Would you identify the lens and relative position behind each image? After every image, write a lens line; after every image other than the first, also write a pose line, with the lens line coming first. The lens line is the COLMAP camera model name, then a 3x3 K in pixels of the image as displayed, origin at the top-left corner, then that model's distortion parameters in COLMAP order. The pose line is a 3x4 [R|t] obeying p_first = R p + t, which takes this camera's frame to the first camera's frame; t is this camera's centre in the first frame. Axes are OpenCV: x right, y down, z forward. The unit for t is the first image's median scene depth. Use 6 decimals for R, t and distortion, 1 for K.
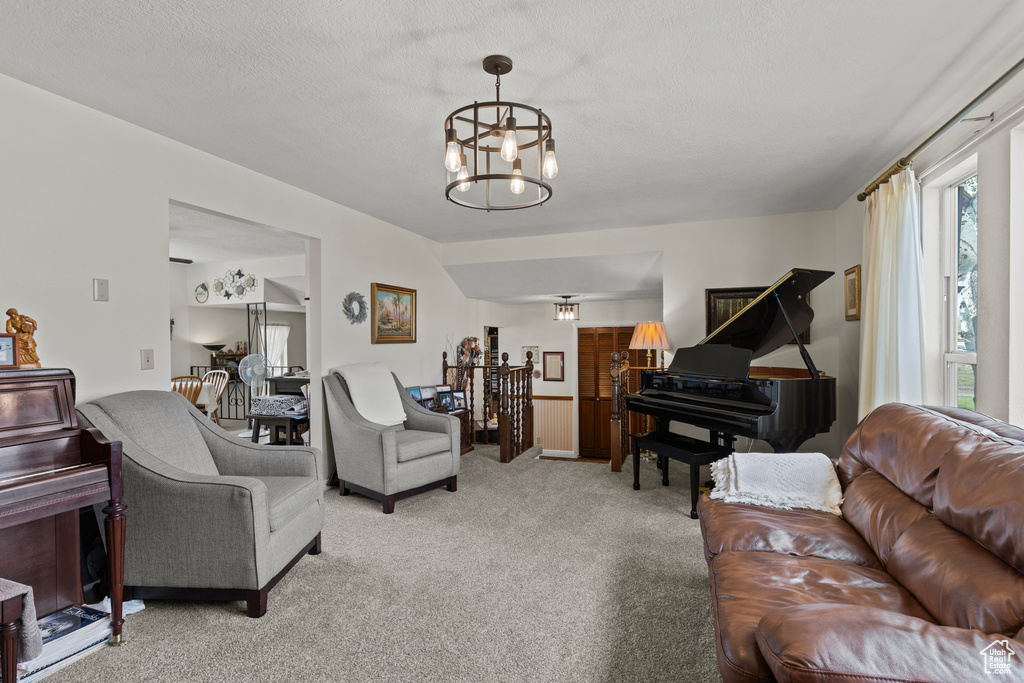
lens RADIAL K [[495.3, 0, 513.5], [0, 495.3, 343.9], [0, 0, 1]] dist [0.002522, 0.000130]
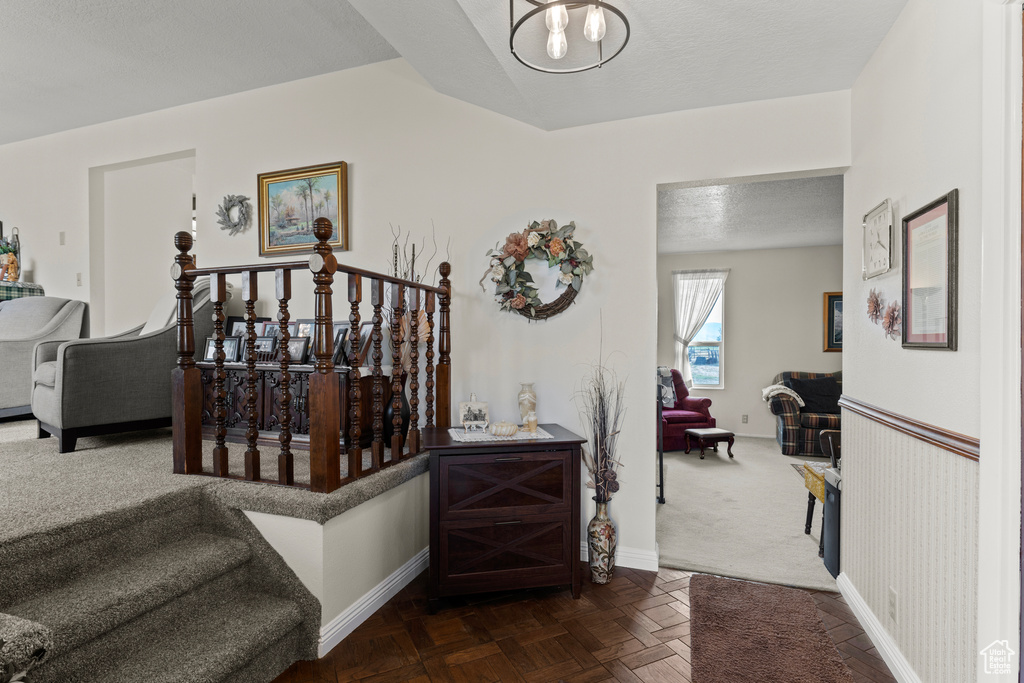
lens RADIAL K [[490.2, 0, 515.9], [0, 490.2, 347.0], [0, 0, 1]] dist [-0.001314, -0.000393]
pose [[-0.006069, 0.015696, -0.999858, 0.508909], [-0.012046, 0.999803, 0.015768, 0.132797], [0.999909, 0.012140, -0.005879, 1.542900]]
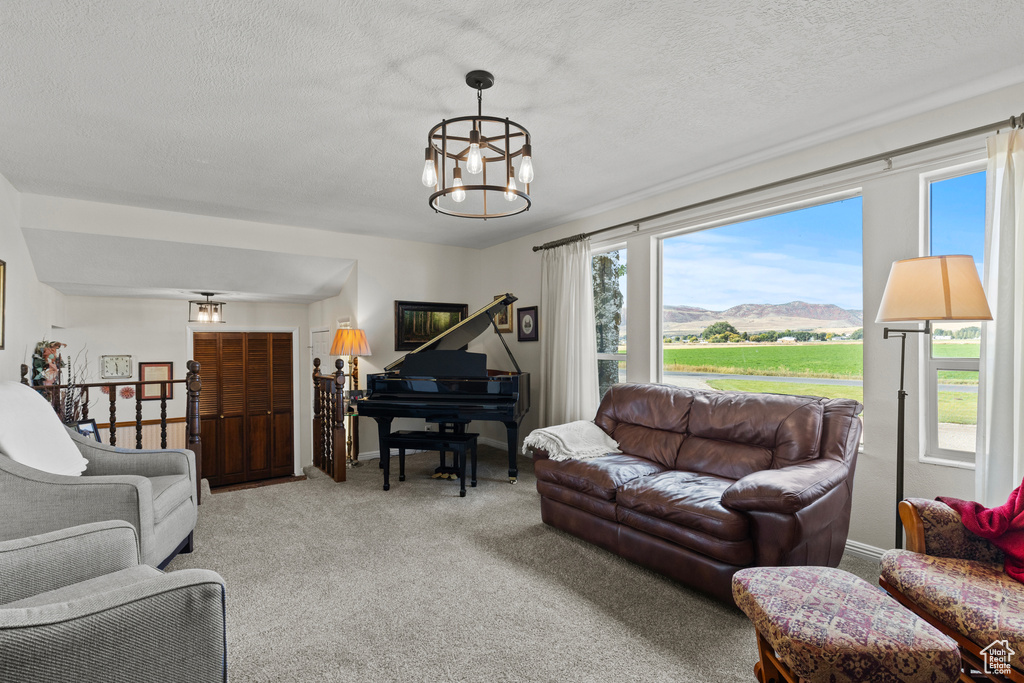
lens RADIAL K [[494.3, 0, 517.0], [0, 494.3, 349.0], [0, 0, 1]] dist [0.004446, -0.000115]
pose [[0.564938, 0.000248, 0.825133, -0.438135], [0.006287, 0.999970, -0.004605, 0.004757], [-0.825110, 0.007789, 0.564919, 0.181095]]
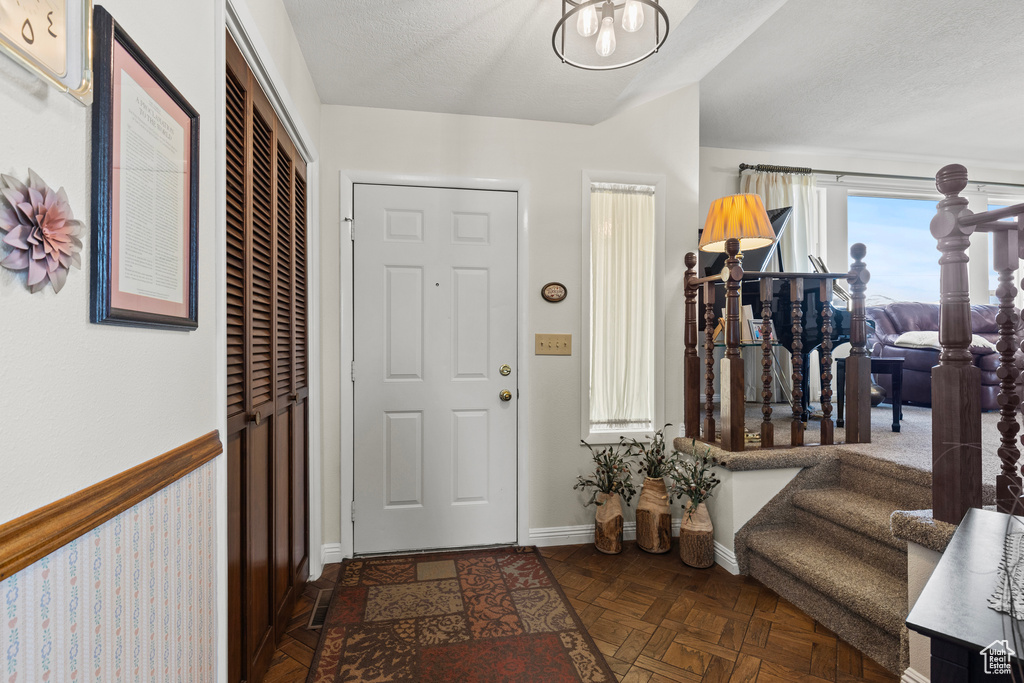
lens RADIAL K [[495.3, 0, 513.5], [0, 495.3, 343.9], [0, 0, 1]] dist [0.002522, 0.000130]
pose [[-0.512710, 0.010841, 0.858493, -0.096385], [0.014149, 0.999891, -0.004176, 0.146052], [-0.858445, 0.010006, -0.512808, 1.820642]]
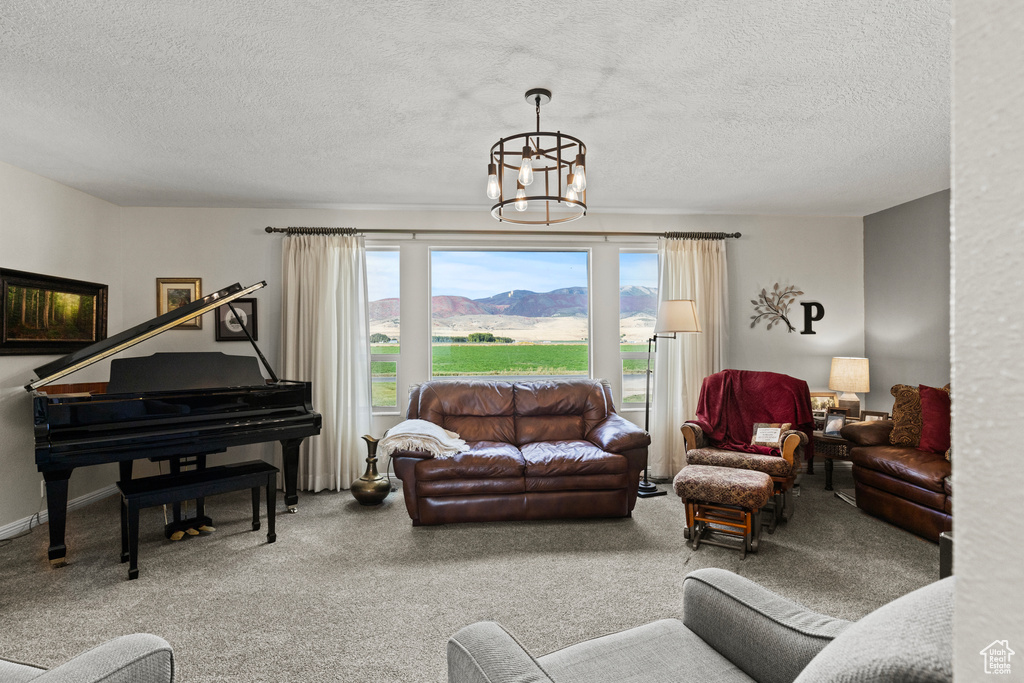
lens RADIAL K [[490.2, 0, 515.9], [0, 490.2, 347.0], [0, 0, 1]] dist [-0.001314, -0.000393]
pose [[-0.422481, 0.012114, 0.906291, -0.523927], [0.017082, 0.999840, -0.005402, 0.005718], [-0.906211, 0.013199, -0.422620, 0.788013]]
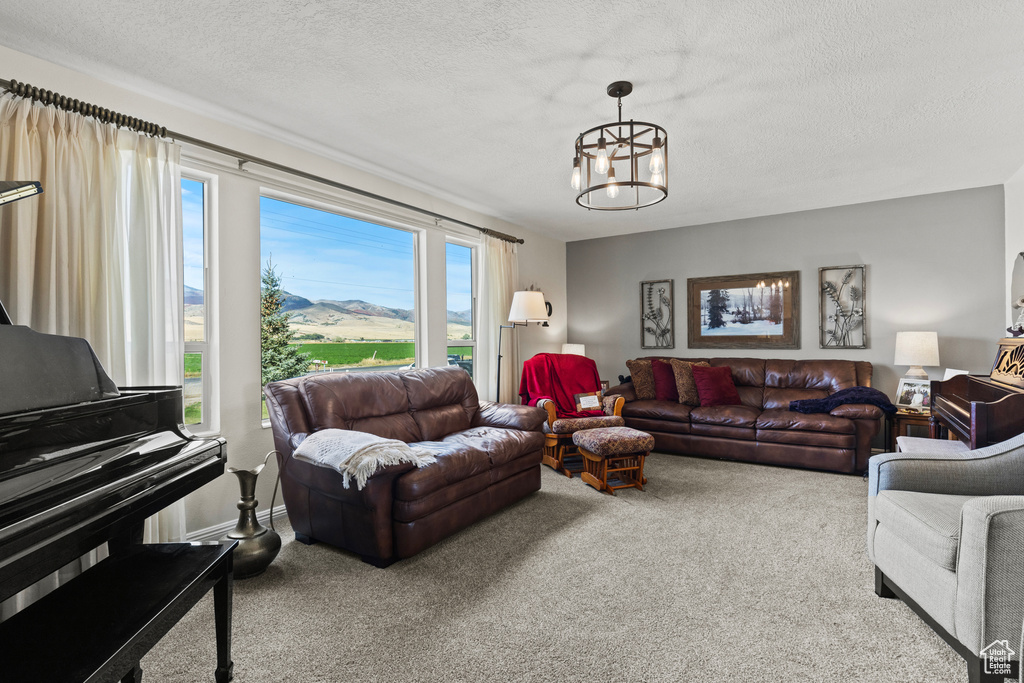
lens RADIAL K [[489.8, 0, 512.0], [0, 489.8, 341.5], [0, 0, 1]] dist [-0.003020, -0.000165]
pose [[-0.973472, 0.018980, 0.228018, -0.018405], [0.020863, 0.999765, 0.005848, 0.016108], [-0.227853, 0.010450, -0.973639, 1.142911]]
